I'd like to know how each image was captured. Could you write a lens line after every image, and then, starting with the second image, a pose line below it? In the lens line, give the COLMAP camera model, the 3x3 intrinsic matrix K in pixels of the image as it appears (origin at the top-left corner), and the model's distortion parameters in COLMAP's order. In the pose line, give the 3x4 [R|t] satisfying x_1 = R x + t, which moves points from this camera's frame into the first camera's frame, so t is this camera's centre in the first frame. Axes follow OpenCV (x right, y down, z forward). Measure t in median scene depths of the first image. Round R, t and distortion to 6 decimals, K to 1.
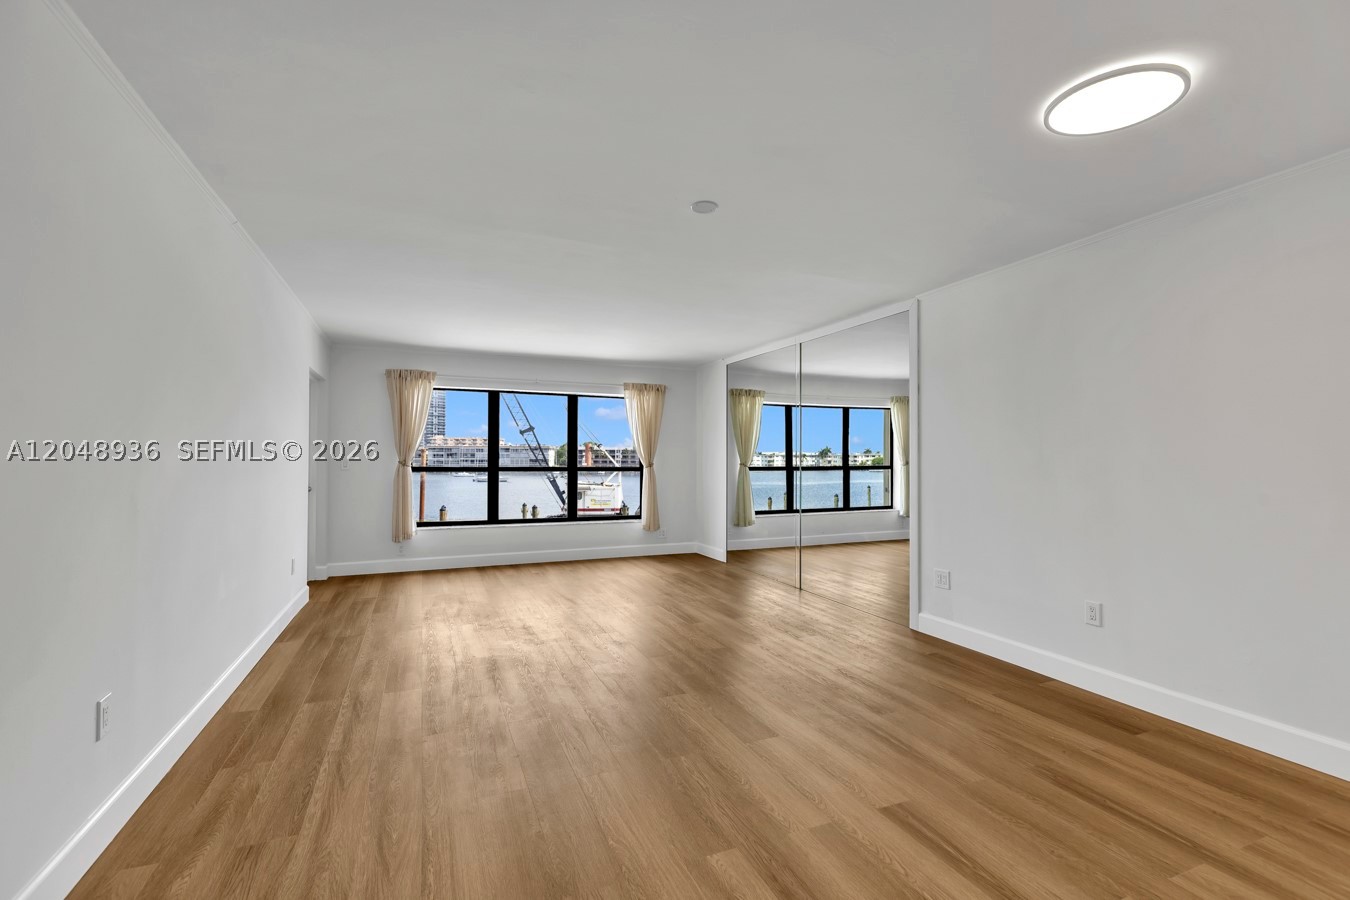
lens RADIAL K [[603.3, 0, 676.6], [0, 603.3, 453.7], [0, 0, 1]] dist [0.001711, -0.000384]
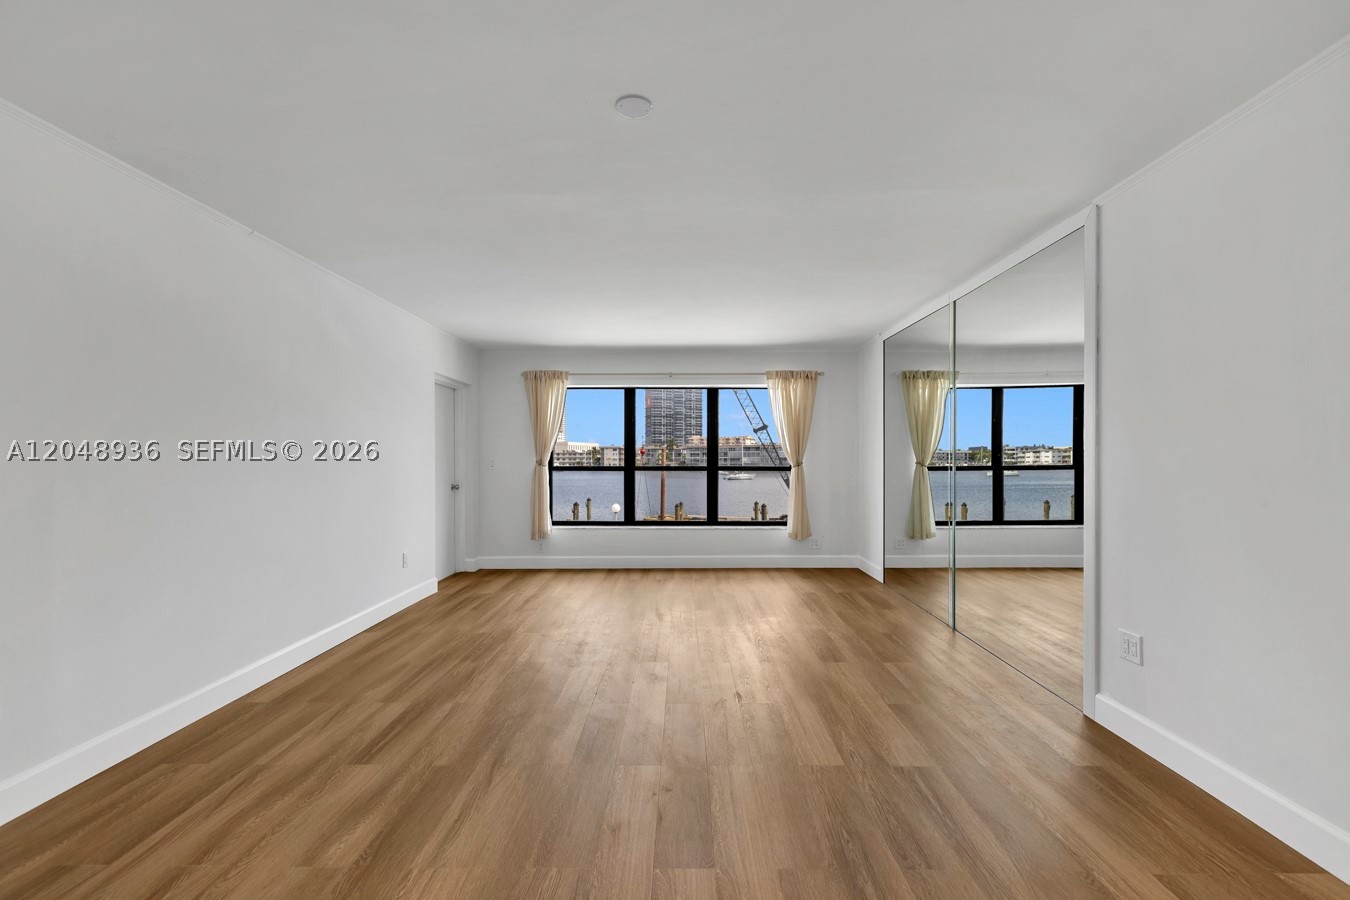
lens RADIAL K [[601.1, 0, 678.6], [0, 601.1, 466.8], [0, 0, 1]] dist [-0.001548, 0.000027]
pose [[0.917121, 0.001193, -0.398606, 0.155002], [0.008778, 0.999693, 0.023188, 0.001099], [0.398511, -0.024765, 0.916829, 0.147203]]
